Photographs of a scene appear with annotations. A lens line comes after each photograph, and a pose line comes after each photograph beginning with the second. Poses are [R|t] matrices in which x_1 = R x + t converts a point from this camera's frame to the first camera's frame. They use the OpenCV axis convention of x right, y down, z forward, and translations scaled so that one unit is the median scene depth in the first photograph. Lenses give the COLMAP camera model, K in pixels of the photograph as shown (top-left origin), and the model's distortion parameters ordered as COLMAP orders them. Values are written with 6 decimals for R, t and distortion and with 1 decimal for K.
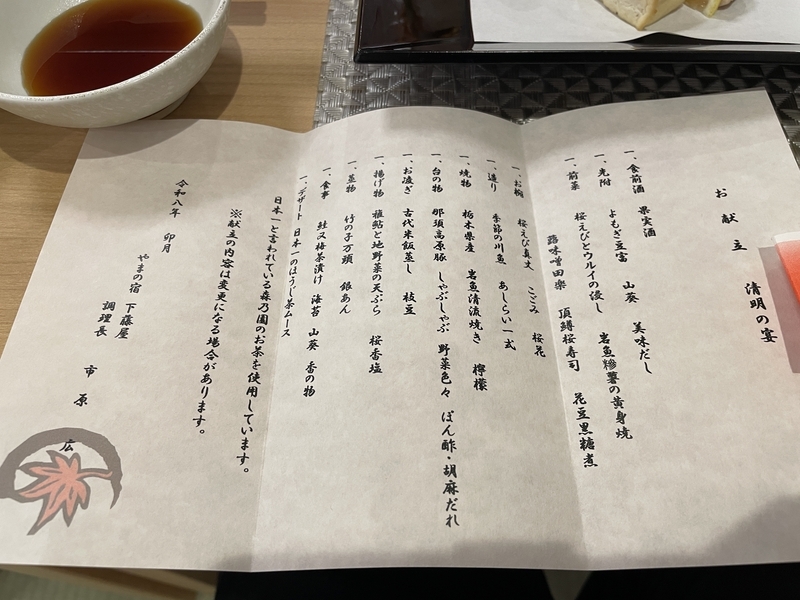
lens RADIAL K [[626.5, 0, 399.1], [0, 626.5, 293.7], [0, 0, 1]] dist [0.044661, -0.047622]
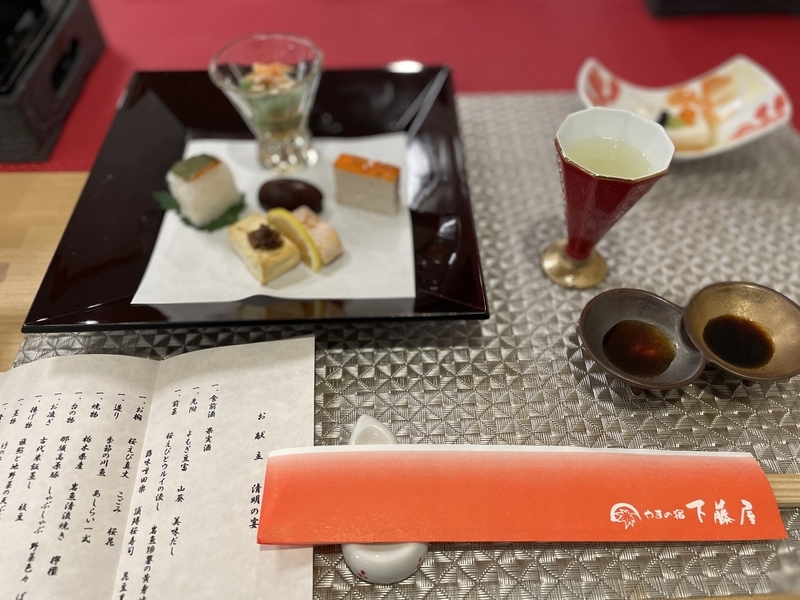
lens RADIAL K [[626.5, 0, 402.0], [0, 626.5, 302.2], [0, 0, 1]] dist [0.044661, -0.047622]
pose [[0.997853, -0.040045, 0.051832, 0.789583], [0.047558, 0.987090, -0.152942, -0.186206], [-0.045038, 0.155079, 0.986875, -0.522404]]
